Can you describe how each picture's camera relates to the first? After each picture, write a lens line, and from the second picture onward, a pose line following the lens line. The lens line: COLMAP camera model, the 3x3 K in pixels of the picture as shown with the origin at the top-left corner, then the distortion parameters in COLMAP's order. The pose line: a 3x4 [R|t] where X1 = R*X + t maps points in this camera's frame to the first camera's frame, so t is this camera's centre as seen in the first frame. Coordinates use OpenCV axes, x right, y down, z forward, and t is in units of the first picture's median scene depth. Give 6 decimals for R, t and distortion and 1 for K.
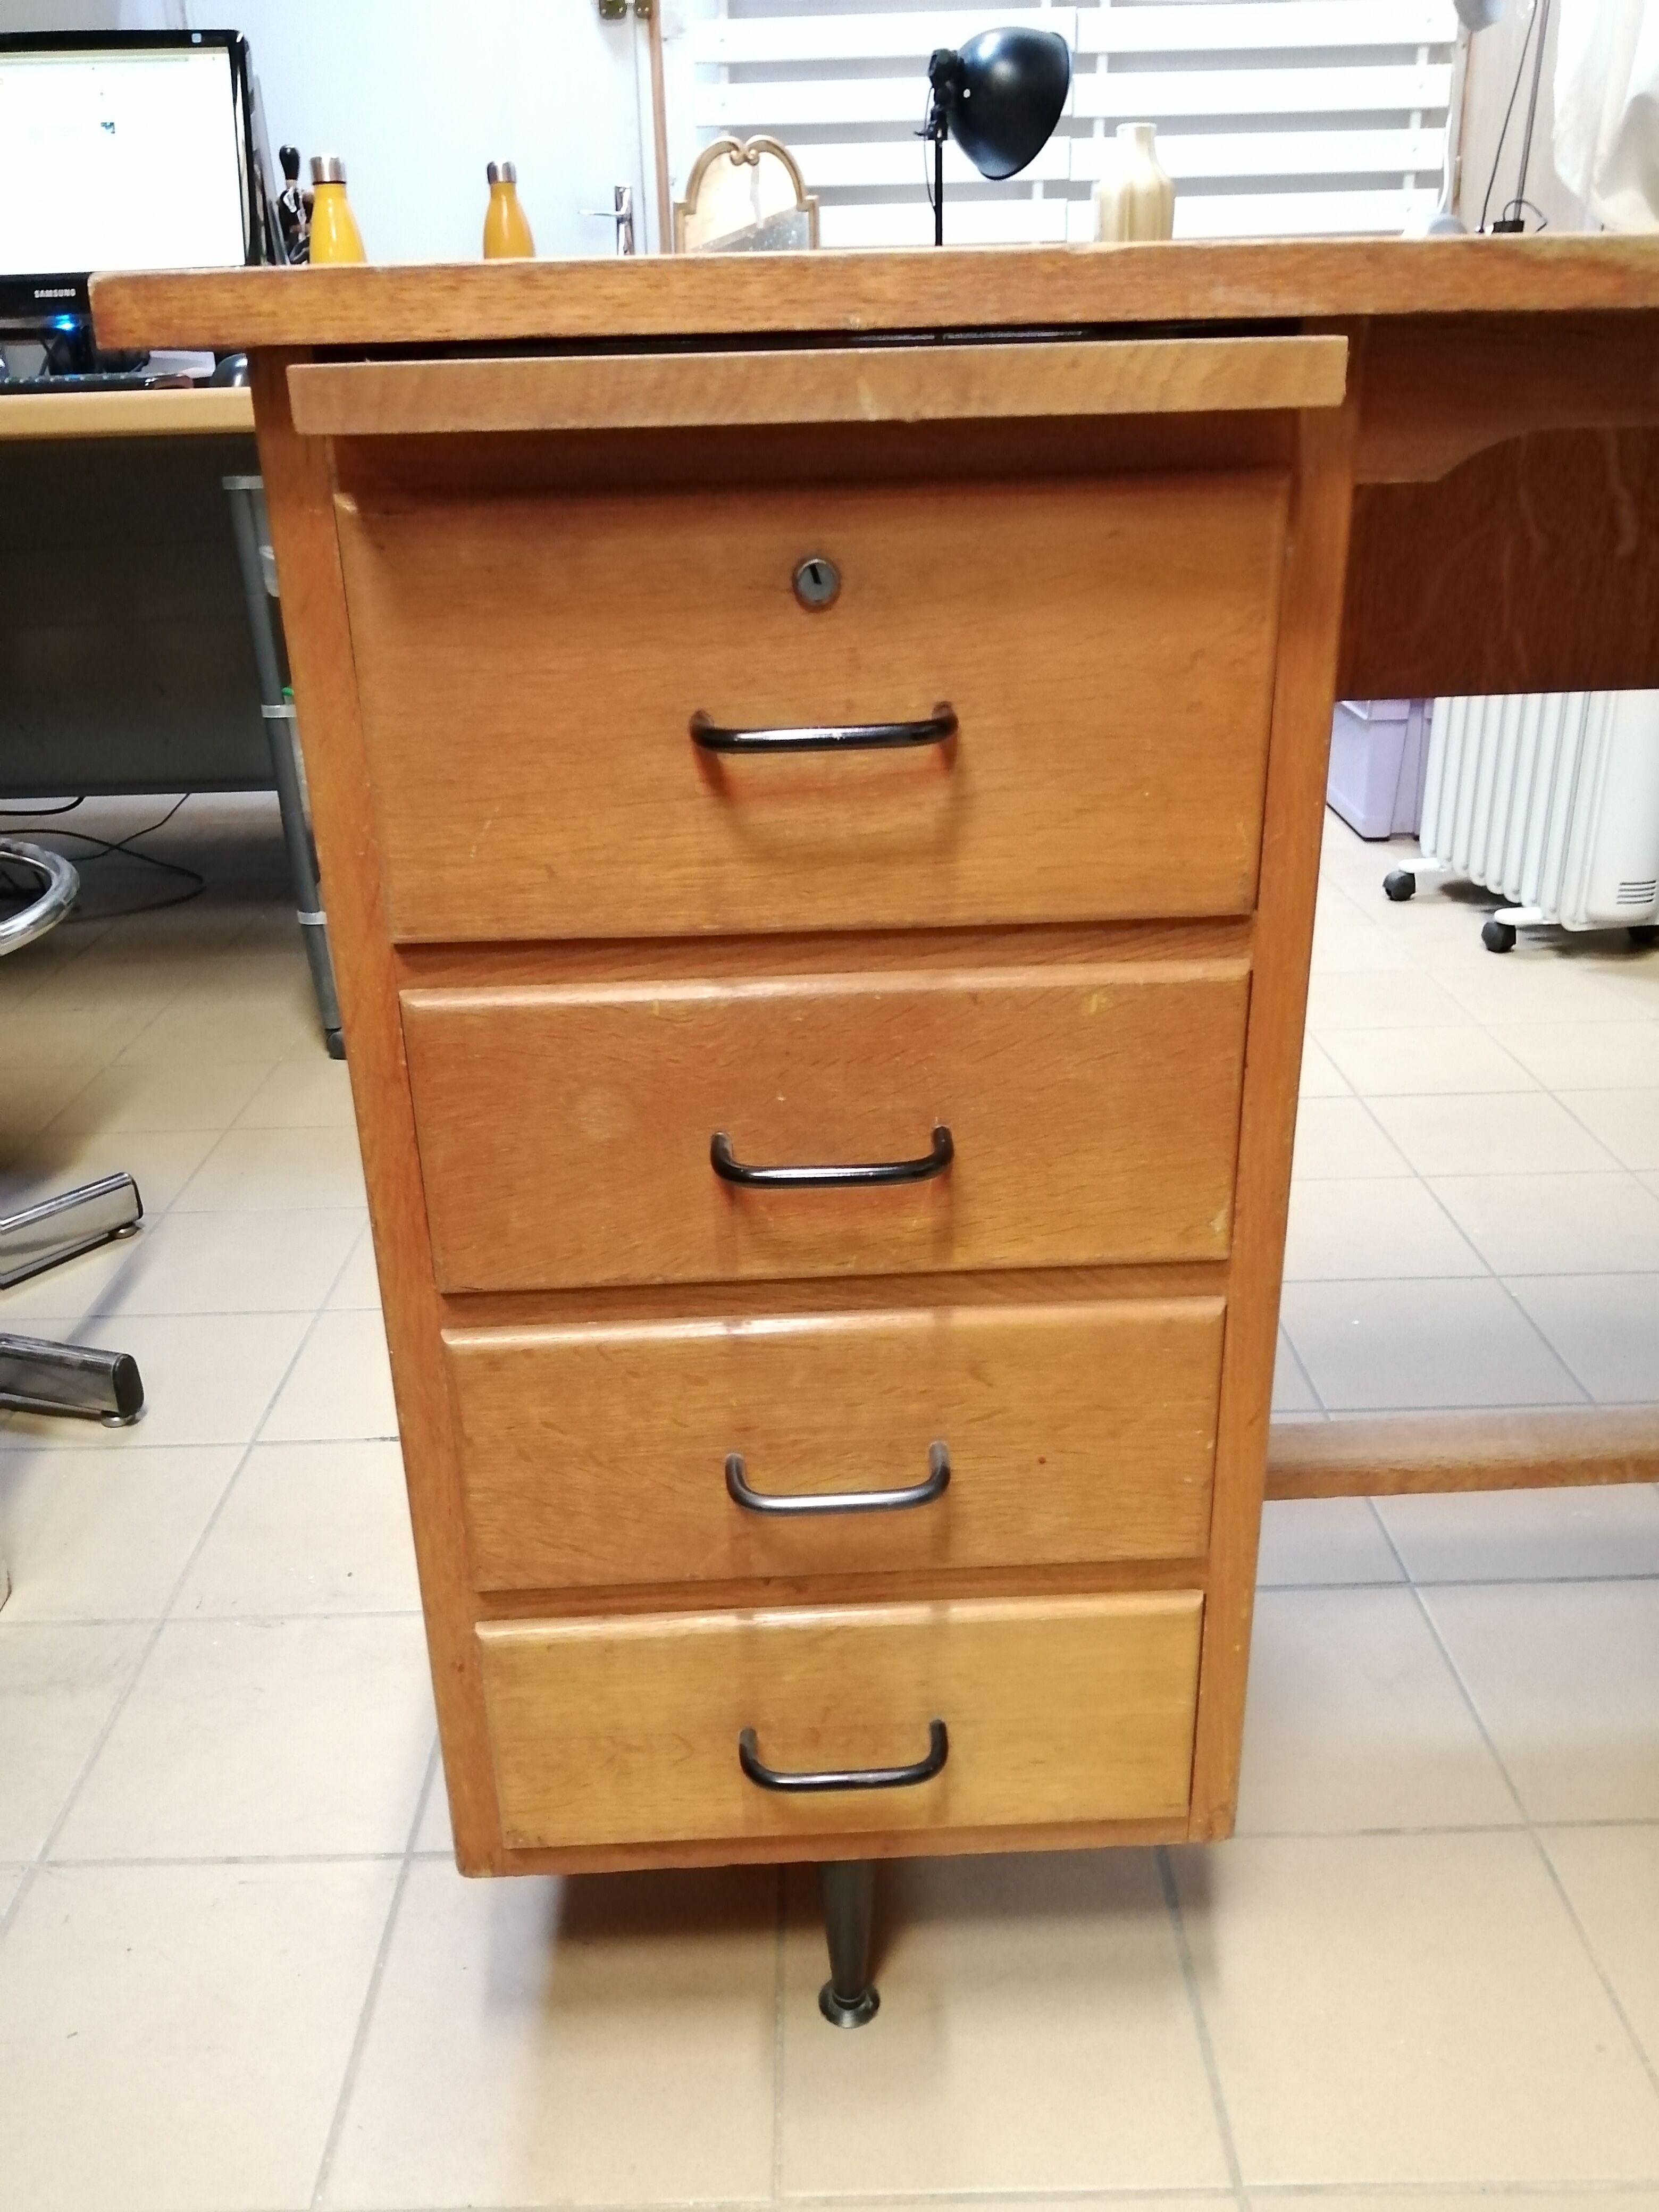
lens RADIAL K [[1753.0, 0, 819.9], [0, 1753.0, 1108.9], [0, 0, 1]] dist [0.028265, -0.065905]
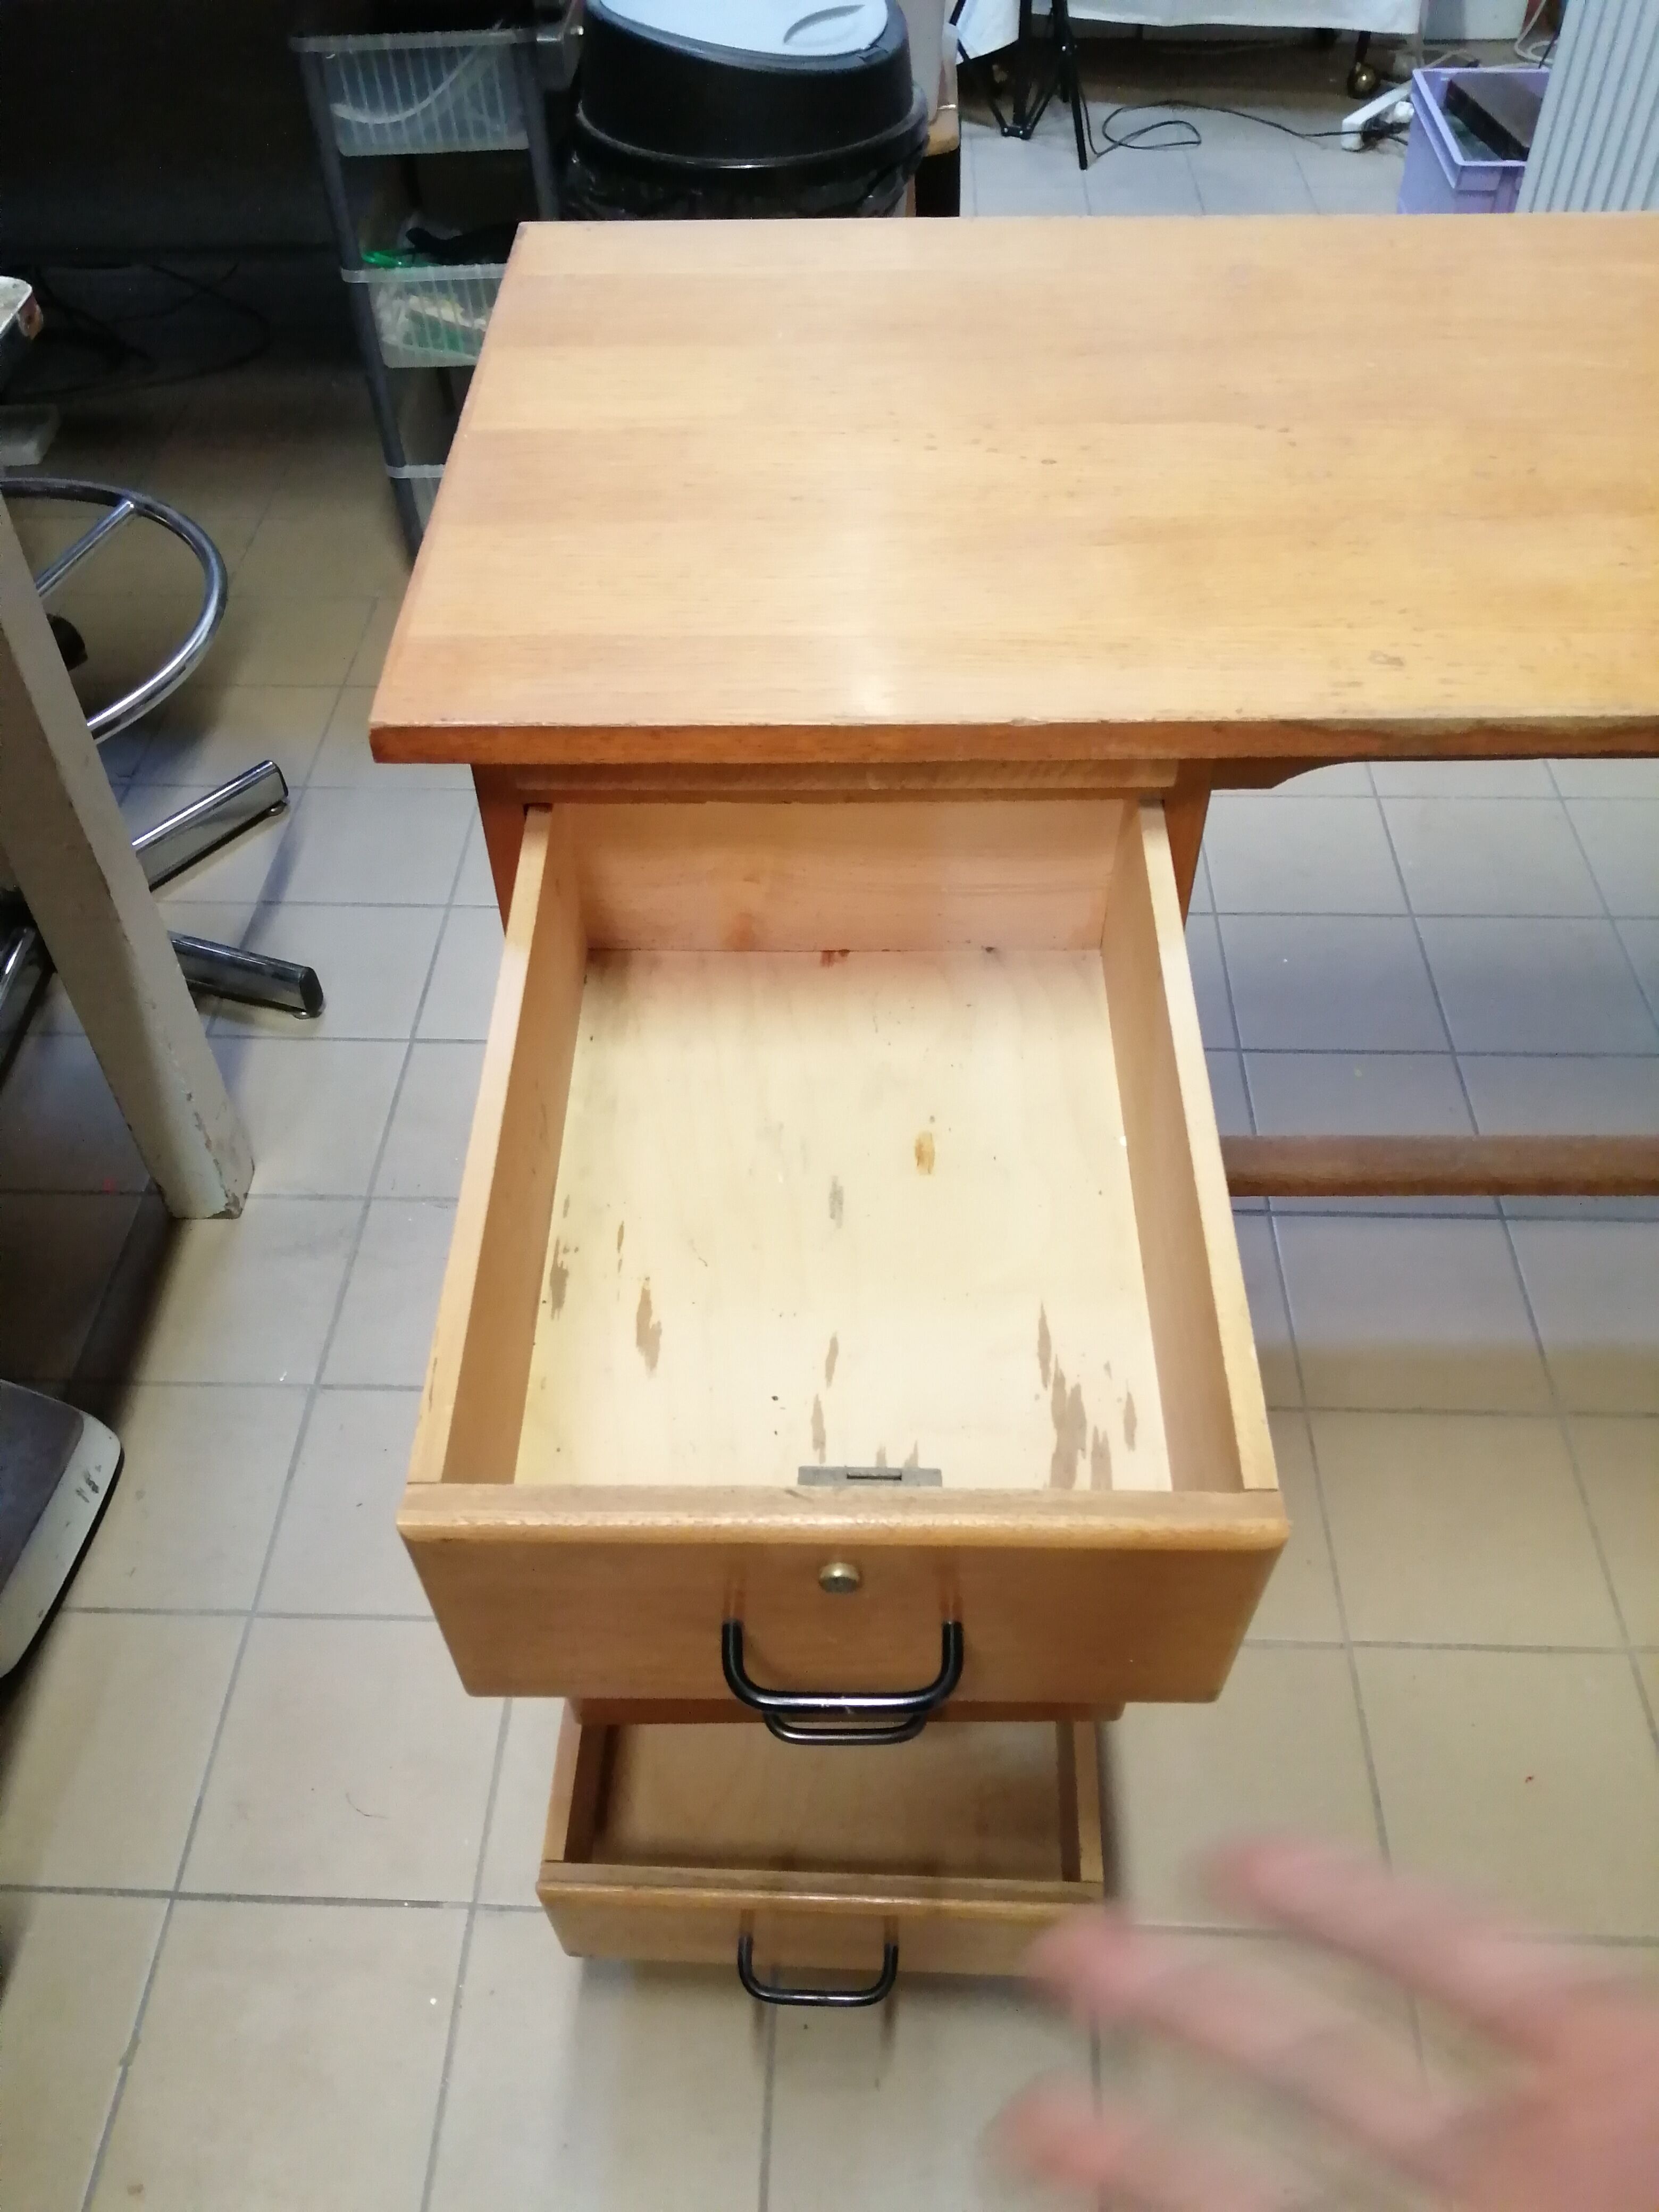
lens RADIAL K [[1743.0, 0, 823.4], [0, 1743.0, 1104.6], [0, 0, 1]] dist [0.036099, -0.059908]
pose [[0.999009, 0.040666, -0.018110, 0.010060], [-0.029773, 0.912806, 0.407307, -0.407572], [0.033095, -0.406364, 0.913112, -0.257992]]
